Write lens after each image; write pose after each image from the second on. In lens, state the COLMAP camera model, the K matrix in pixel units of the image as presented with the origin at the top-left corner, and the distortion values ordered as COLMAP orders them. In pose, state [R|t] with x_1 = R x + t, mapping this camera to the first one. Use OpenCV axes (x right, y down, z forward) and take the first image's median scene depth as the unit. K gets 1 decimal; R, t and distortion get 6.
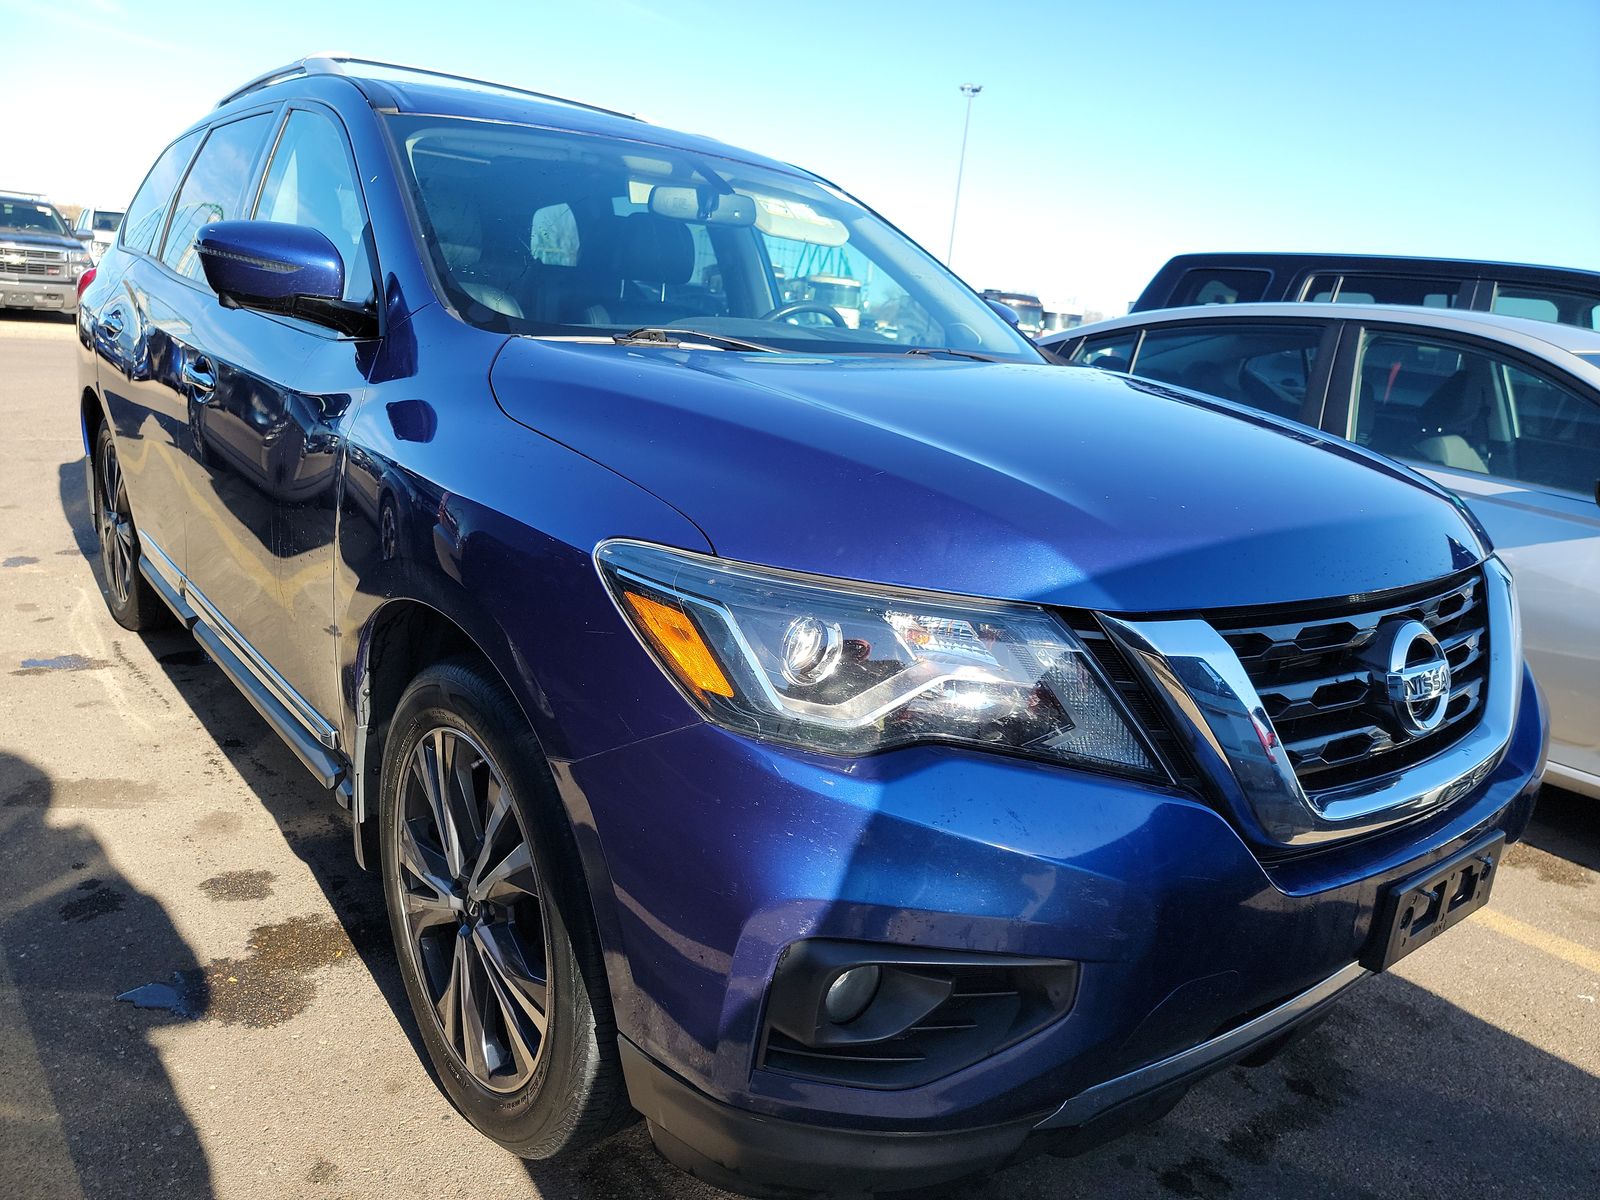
lens RADIAL K [[1126.5, 0, 796.8], [0, 1126.5, 608.0], [0, 0, 1]] dist [0.033149, -0.023555]
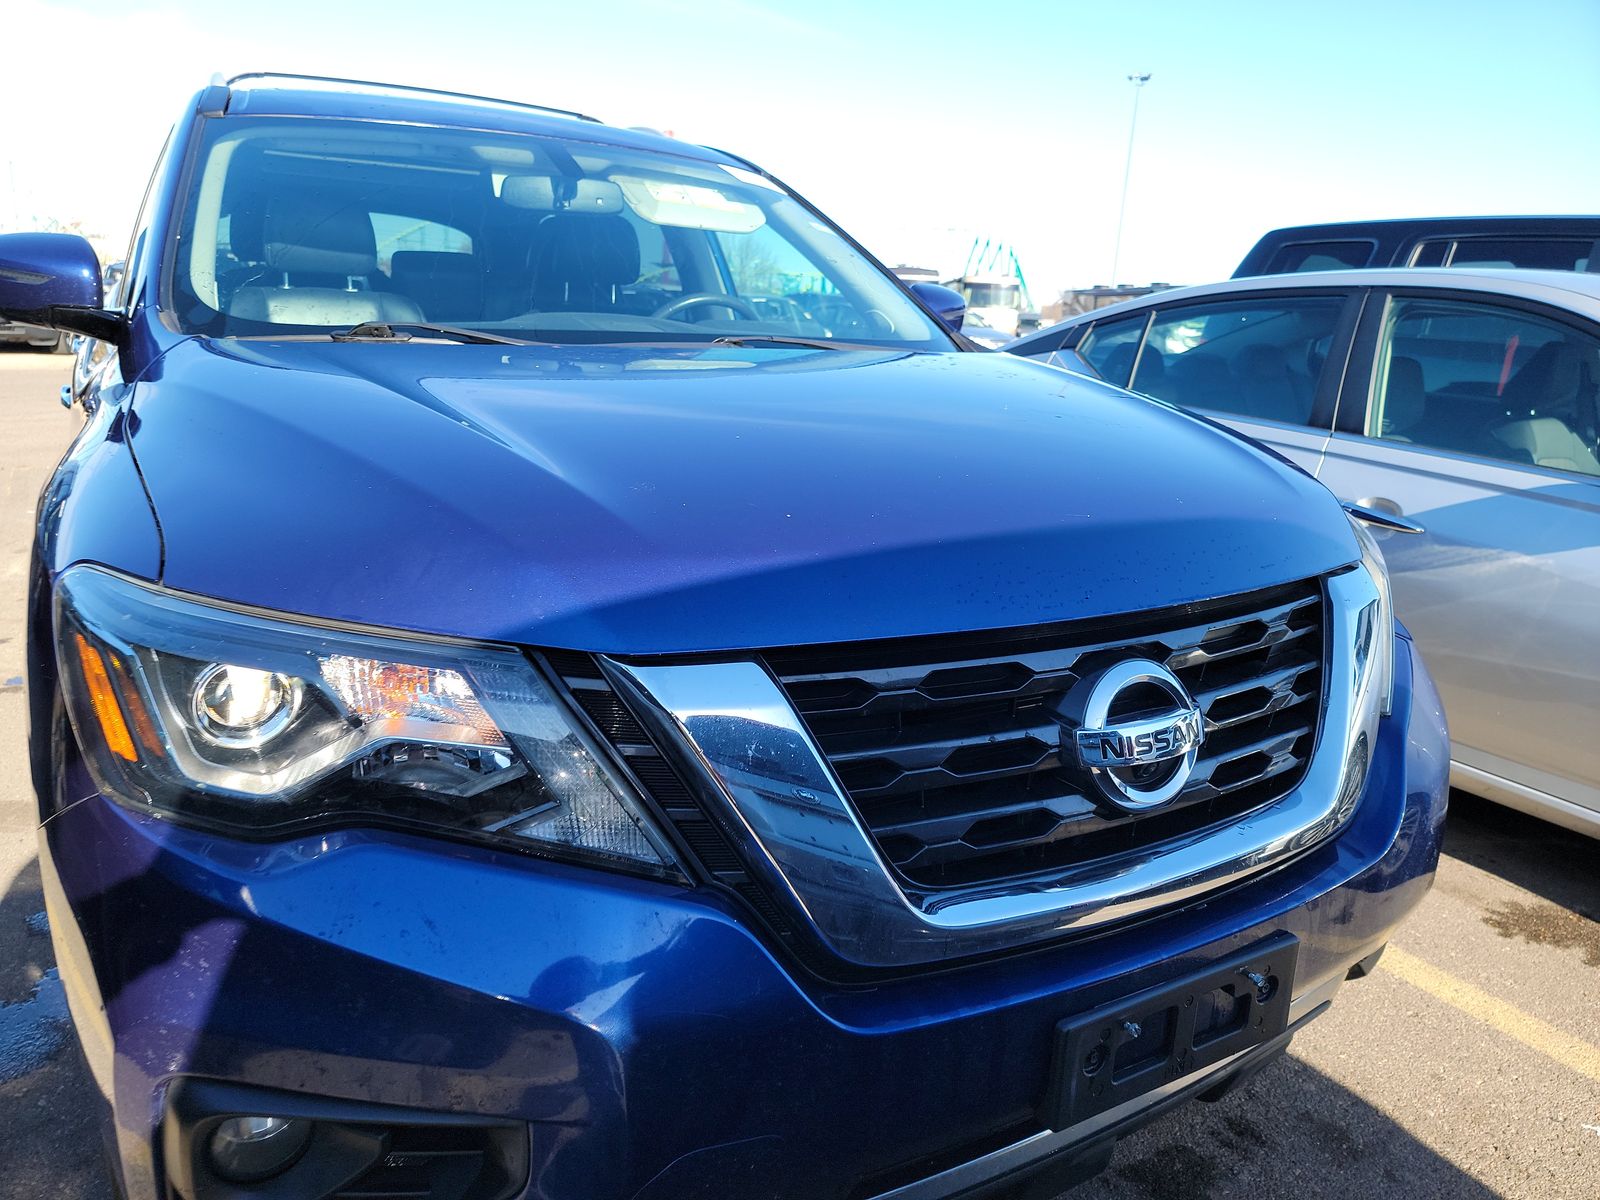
lens RADIAL K [[1126.5, 0, 803.7], [0, 1126.5, 591.4], [0, 0, 1]] dist [0.033149, -0.023555]
pose [[0.987948, -0.006754, -0.154639, 0.265724], [0.003612, 0.999781, -0.020593, -0.011600], [0.154744, 0.019786, 0.987756, 0.128323]]
